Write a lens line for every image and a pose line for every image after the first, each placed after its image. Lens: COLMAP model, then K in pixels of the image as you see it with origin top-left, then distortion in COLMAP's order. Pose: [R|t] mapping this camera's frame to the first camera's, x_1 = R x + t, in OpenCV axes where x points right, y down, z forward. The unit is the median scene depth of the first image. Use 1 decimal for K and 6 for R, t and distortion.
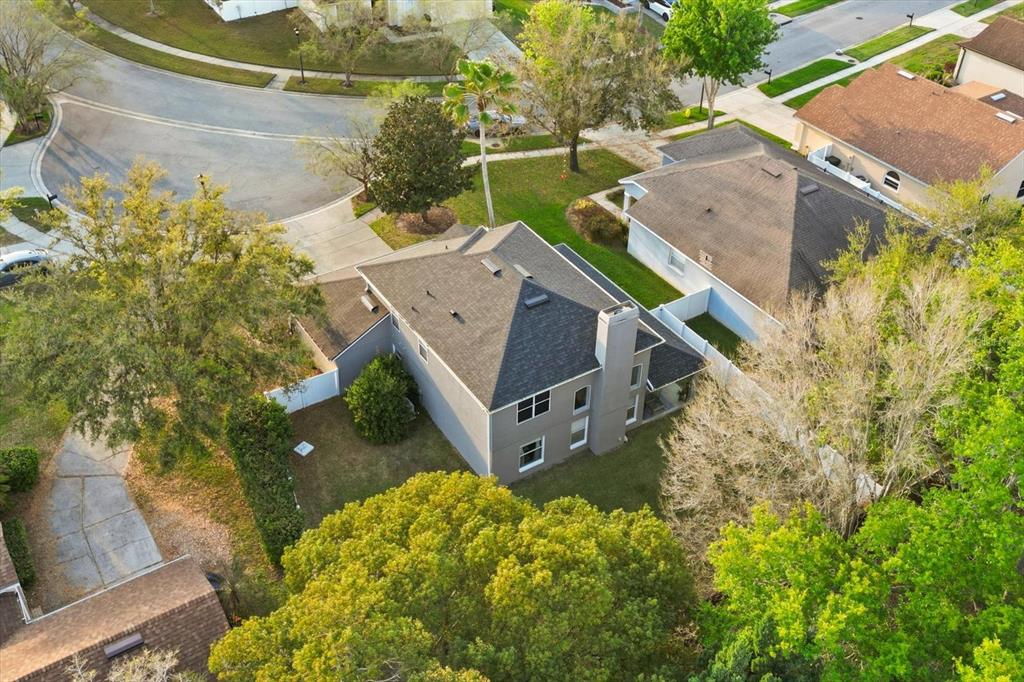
lens RADIAL K [[910.8, 0, 512.0], [0, 910.8, 341.0], [0, 0, 1]] dist [0.009233, -0.000921]
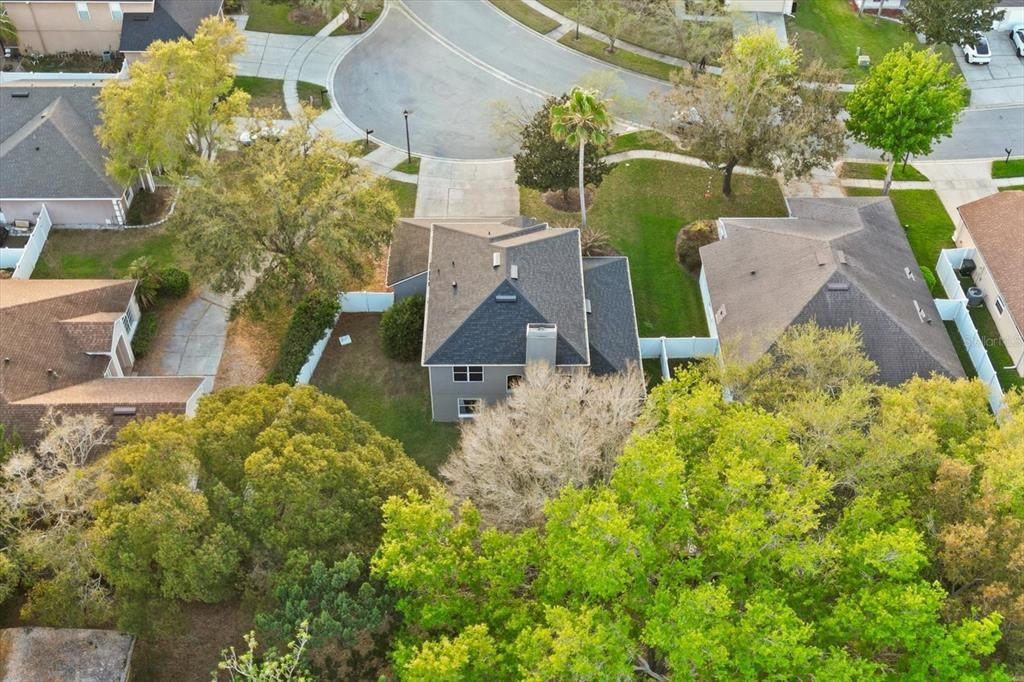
lens RADIAL K [[910.8, 0, 512.0], [0, 910.8, 341.0], [0, 0, 1]] dist [0.009233, -0.000921]
pose [[0.863552, 0.364620, -0.348326, 0.488244], [-0.327751, 0.930806, 0.161803, -0.192793], [0.383220, -0.025561, 0.923303, -0.171576]]
